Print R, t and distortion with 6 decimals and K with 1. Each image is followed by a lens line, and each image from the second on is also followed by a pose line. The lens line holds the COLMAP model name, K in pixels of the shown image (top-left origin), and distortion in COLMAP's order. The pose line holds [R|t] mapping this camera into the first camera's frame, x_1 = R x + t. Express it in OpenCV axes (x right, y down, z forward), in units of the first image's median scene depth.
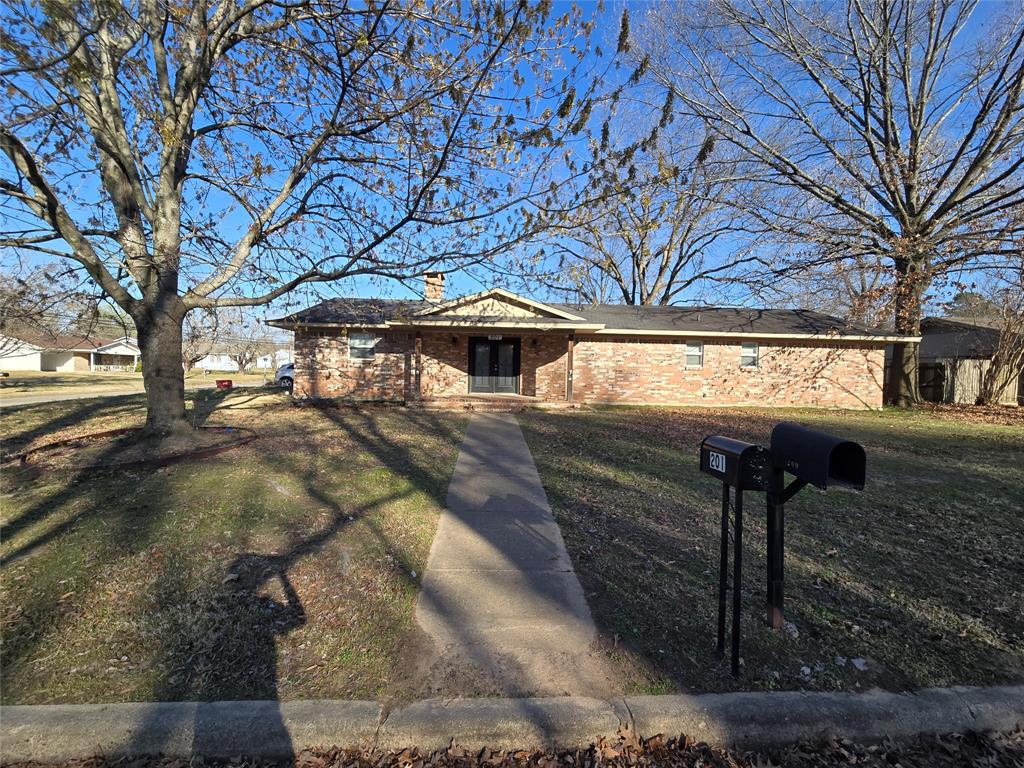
lens RADIAL K [[421.1, 0, 512.2], [0, 421.1, 382.7], [0, 0, 1]] dist [-0.001339, -0.000249]
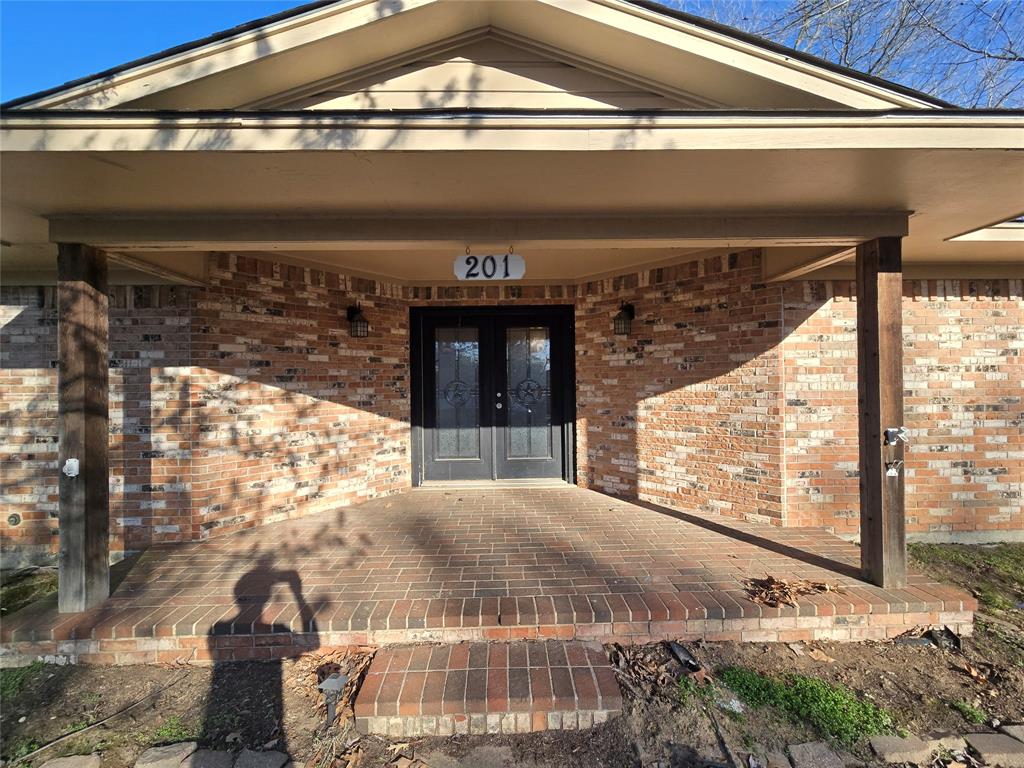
lens RADIAL K [[421.1, 0, 505.9], [0, 421.1, 381.9], [0, 0, 1]] dist [-0.001339, -0.000249]
pose [[0.999136, -0.031516, -0.027078, -0.027303], [0.030906, 0.999266, -0.022653, -0.047490], [0.027772, 0.021796, 0.999377, 0.758793]]
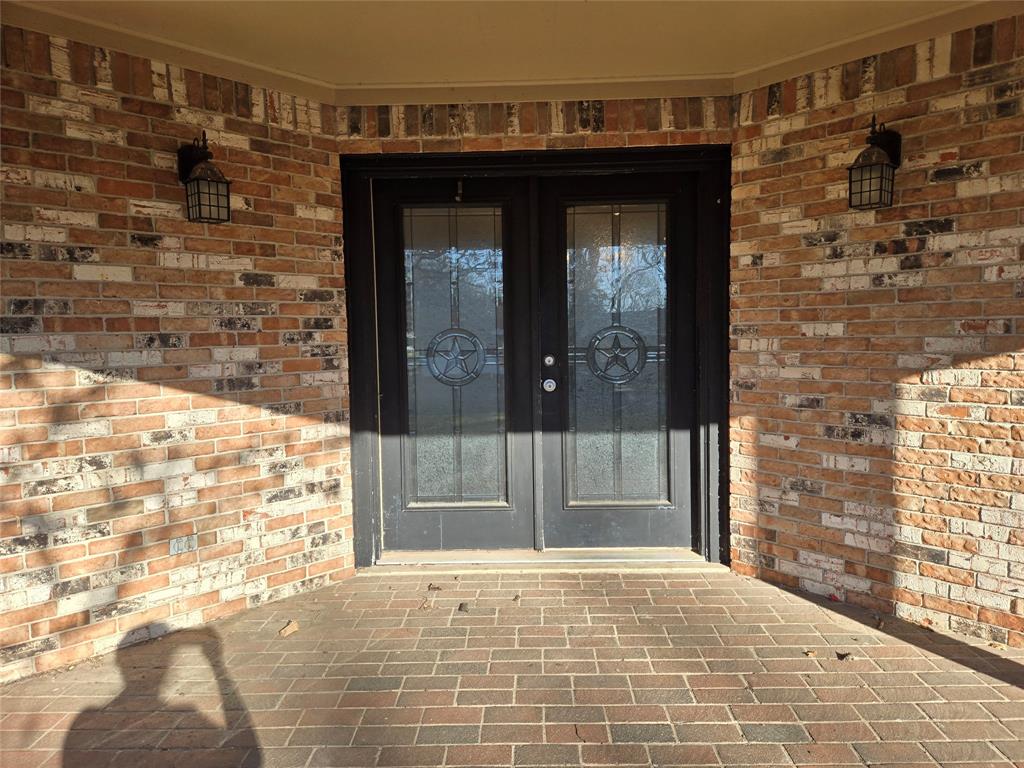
lens RADIAL K [[688.1, 0, 515.4], [0, 688.1, 381.3], [0, 0, 1]] dist [0.049113, -0.024376]
pose [[0.996993, -0.030581, -0.071204, -0.037967], [0.034260, 0.998109, 0.051035, -0.050712], [0.069509, -0.053321, 0.996155, 0.860101]]
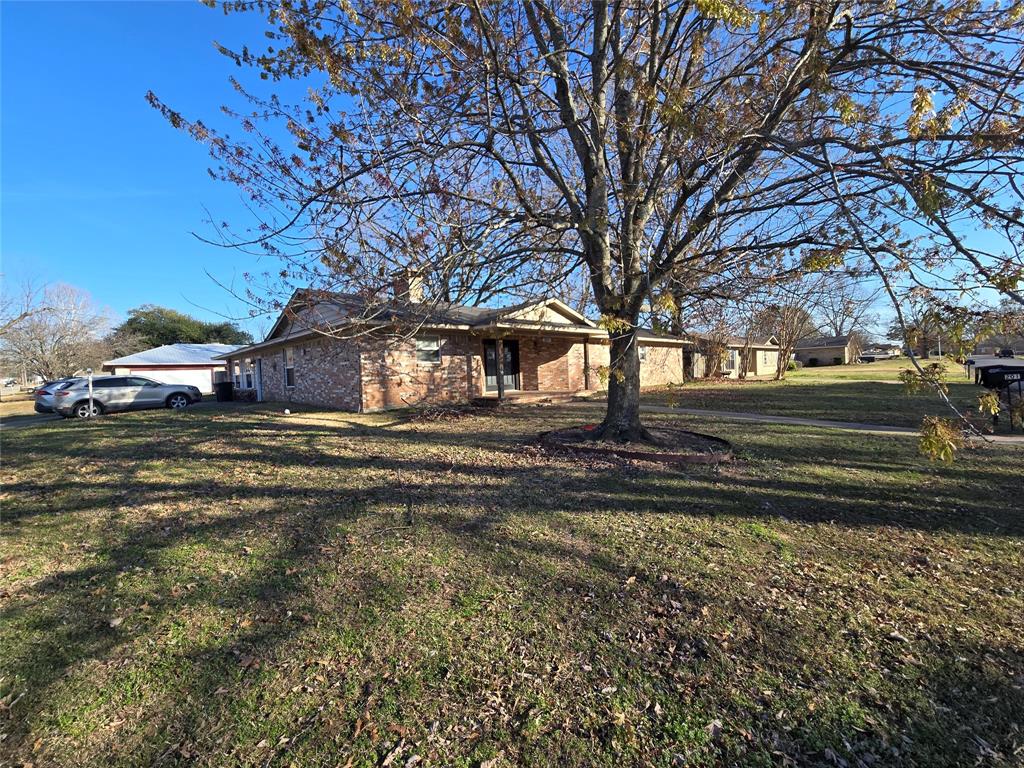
lens RADIAL K [[421.1, 0, 512.0], [0, 421.1, 385.5], [0, 0, 1]] dist [-0.001339, -0.000249]
pose [[0.744337, -0.066053, 0.664530, -0.835695], [0.062153, 0.997629, 0.029546, -0.021131], [-0.664906, 0.019310, 0.746678, 0.187946]]
